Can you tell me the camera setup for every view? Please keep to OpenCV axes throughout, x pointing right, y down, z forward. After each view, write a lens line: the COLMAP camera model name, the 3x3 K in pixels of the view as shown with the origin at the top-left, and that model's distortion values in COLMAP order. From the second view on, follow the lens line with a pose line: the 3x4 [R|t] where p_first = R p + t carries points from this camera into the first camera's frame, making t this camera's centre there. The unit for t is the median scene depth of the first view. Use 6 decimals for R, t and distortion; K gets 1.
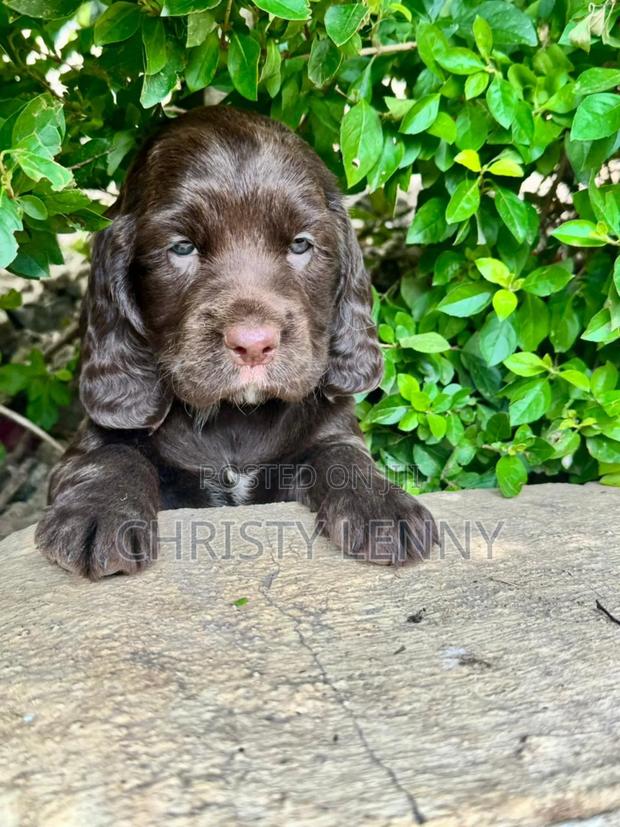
lens RADIAL K [[699.3, 0, 310.0], [0, 699.3, 413.5], [0, 0, 1]] dist [0.100932, -0.189048]
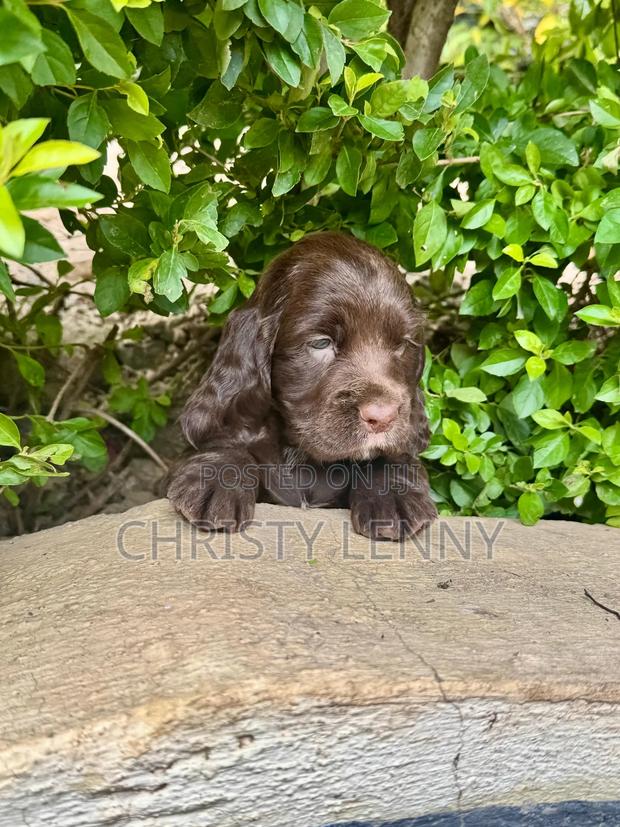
lens RADIAL K [[619.9, 0, 331.6], [0, 619.9, 416.3], [0, 0, 1]] dist [0.052457, -0.005011]
pose [[0.994413, 0.091757, -0.052193, -0.014526], [-0.095173, 0.993188, -0.067235, 0.038502], [0.045668, 0.071827, 0.996371, -0.103716]]
